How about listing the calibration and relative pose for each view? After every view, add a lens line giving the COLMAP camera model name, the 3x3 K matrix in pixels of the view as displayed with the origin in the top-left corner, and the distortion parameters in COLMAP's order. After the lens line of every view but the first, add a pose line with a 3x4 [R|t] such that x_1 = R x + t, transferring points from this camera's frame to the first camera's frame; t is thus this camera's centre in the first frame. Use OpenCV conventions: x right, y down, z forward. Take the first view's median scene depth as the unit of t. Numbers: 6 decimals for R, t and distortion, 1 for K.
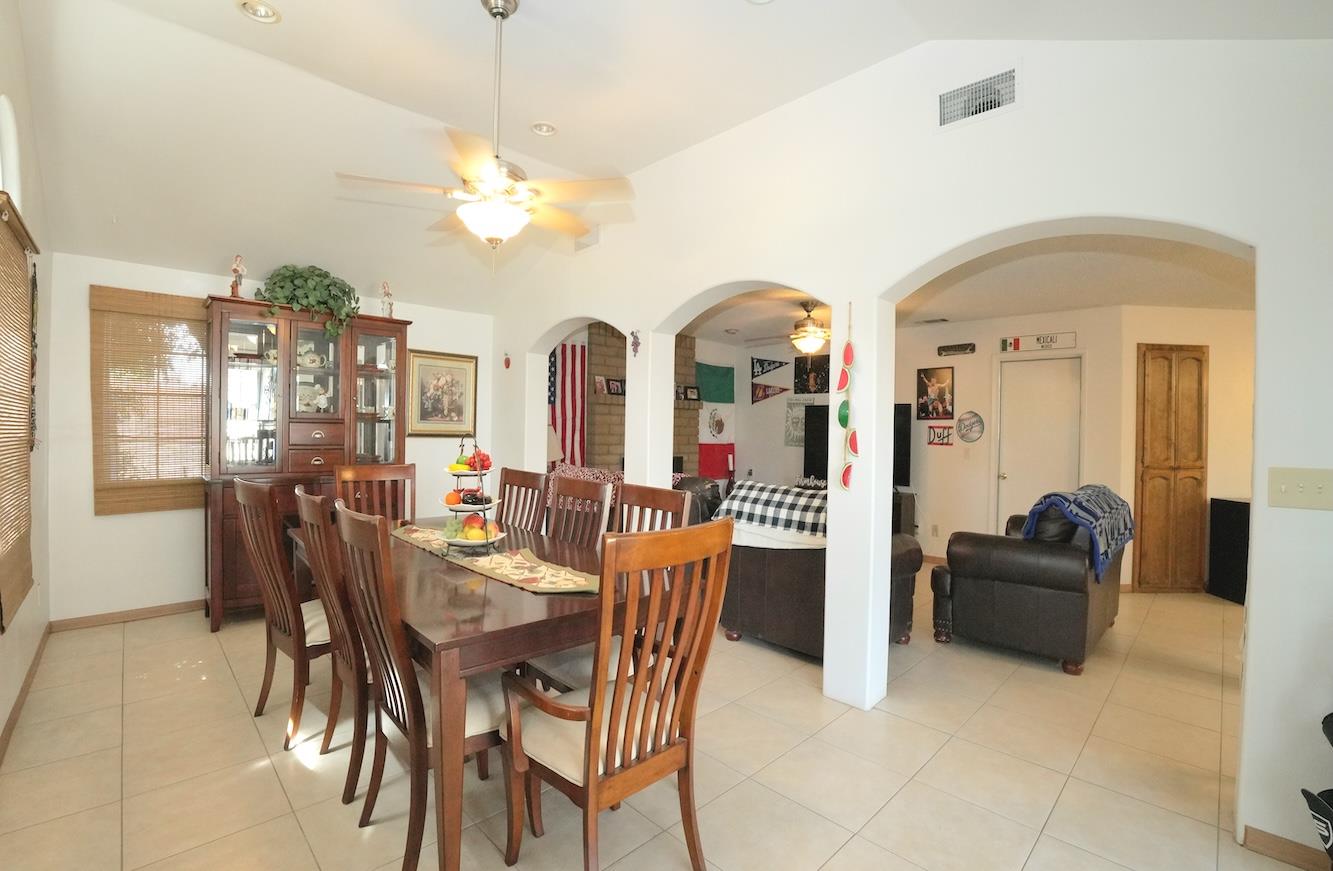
lens RADIAL K [[571.9, 0, 666.5], [0, 571.9, 435.5], [0, 0, 1]] dist [-0.000773, -0.000063]
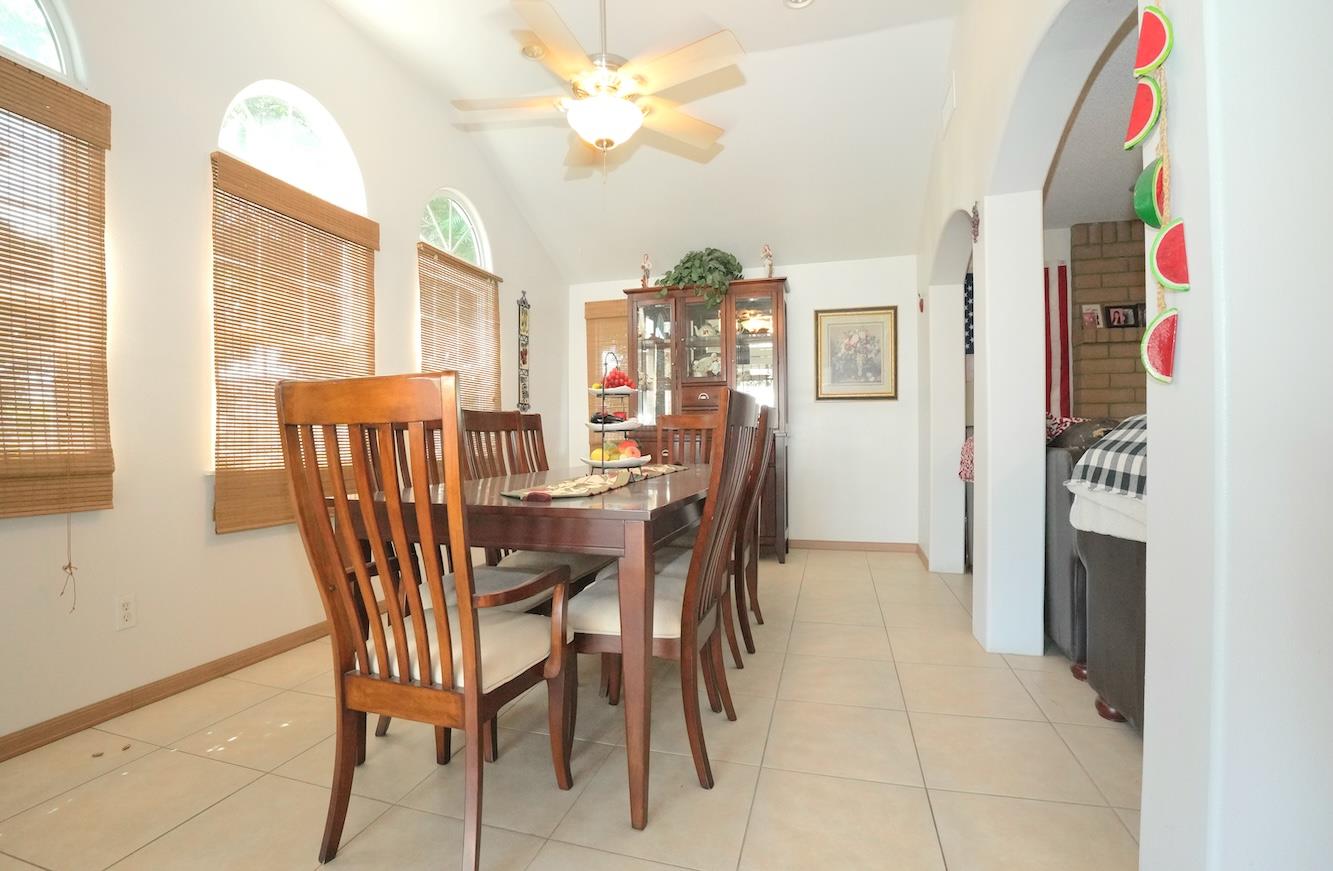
lens RADIAL K [[585.6, 0, 666.5], [0, 585.6, 435.5], [0, 0, 1]] dist [-0.056759, 0.000072]
pose [[0.503212, -0.022790, -0.863862, 0.249392], [0.011425, 0.999740, -0.019719, 0.072333], [0.864087, 0.000053, 0.503342, 0.268852]]
